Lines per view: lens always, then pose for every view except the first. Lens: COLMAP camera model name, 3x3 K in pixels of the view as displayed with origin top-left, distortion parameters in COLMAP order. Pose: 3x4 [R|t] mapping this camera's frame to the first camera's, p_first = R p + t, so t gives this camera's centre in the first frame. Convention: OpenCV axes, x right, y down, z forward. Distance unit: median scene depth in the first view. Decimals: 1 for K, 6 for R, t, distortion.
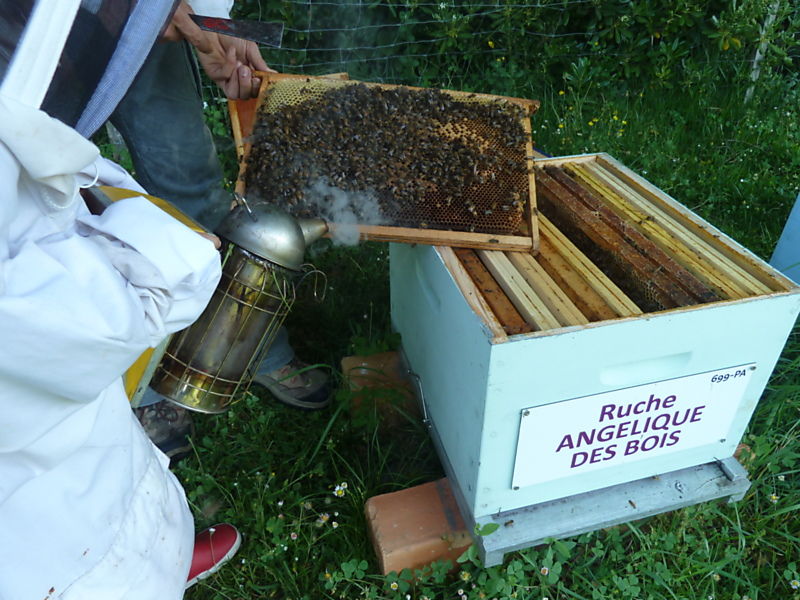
lens RADIAL K [[597.3, 0, 400.0], [0, 597.3, 300.0], [0, 0, 1]] dist [-0.041025, 0.010615]
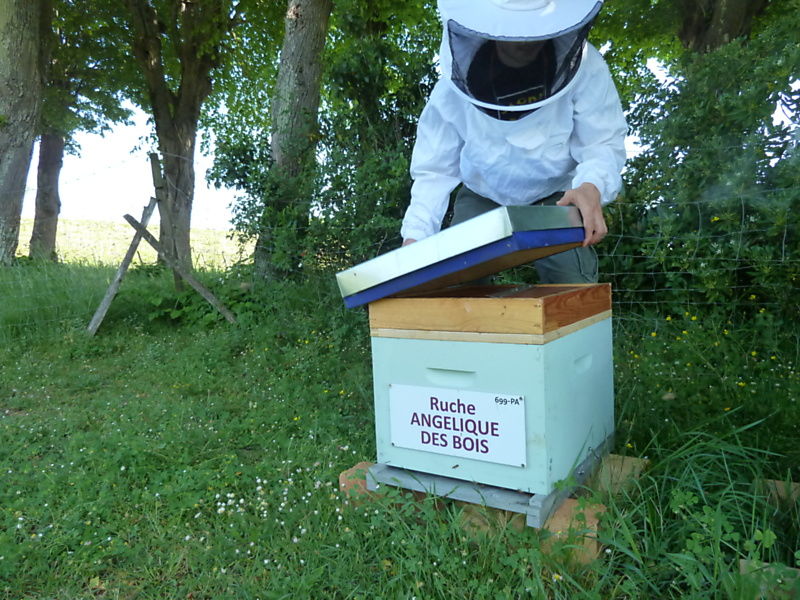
lens RADIAL K [[597.3, 0, 400.0], [0, 597.3, 300.0], [0, 0, 1]] dist [-0.041025, 0.010615]
pose [[0.658962, 0.029776, -0.751587, 1.523644], [-0.389866, 0.868039, -0.307429, 0.483052], [0.643253, 0.495602, 0.583613, -0.217511]]
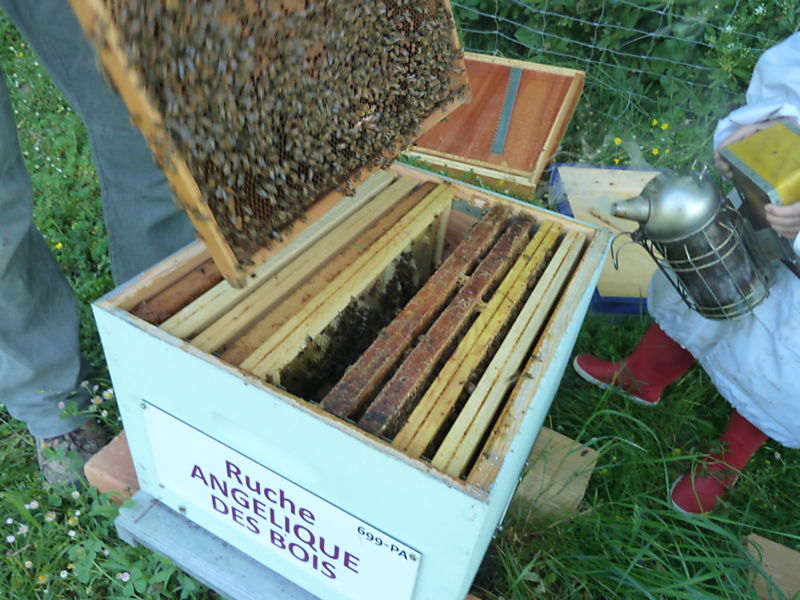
lens RADIAL K [[597.3, 0, 400.0], [0, 597.3, 300.0], [0, 0, 1]] dist [-0.041025, 0.010615]
pose [[0.740647, 0.473998, -0.476201, 0.763939], [-0.465782, 0.873016, 0.144535, -0.228805], [0.484240, 0.114756, 0.867377, 0.369058]]
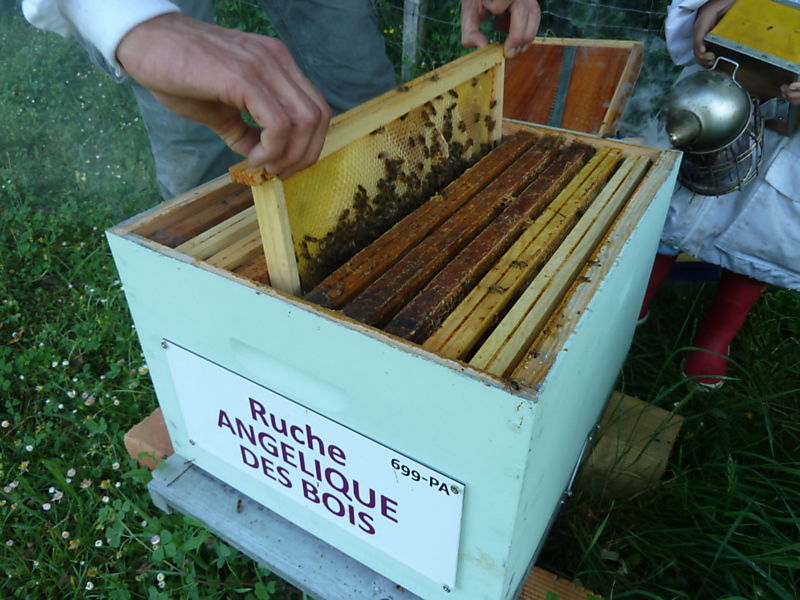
lens RADIAL K [[597.3, 0, 400.0], [0, 597.3, 300.0], [0, 0, 1]] dist [-0.041025, 0.010615]
pose [[0.698042, 0.416686, -0.582332, 0.812211], [-0.409145, 0.899516, 0.153204, -0.113723], [0.587654, 0.131316, 0.798385, 0.482221]]
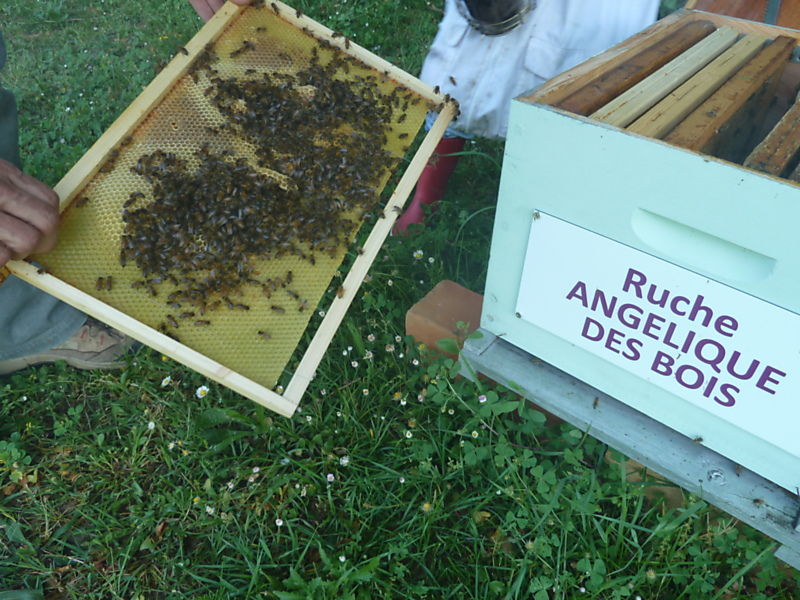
lens RADIAL K [[597.3, 0, 400.0], [0, 597.3, 300.0], [0, 0, 1]] dist [-0.041025, 0.010615]
pose [[0.589898, 0.532685, -0.606849, 0.631604], [-0.471563, 0.837328, 0.276606, 0.133595], [0.655476, 0.122998, 0.745133, 0.209185]]
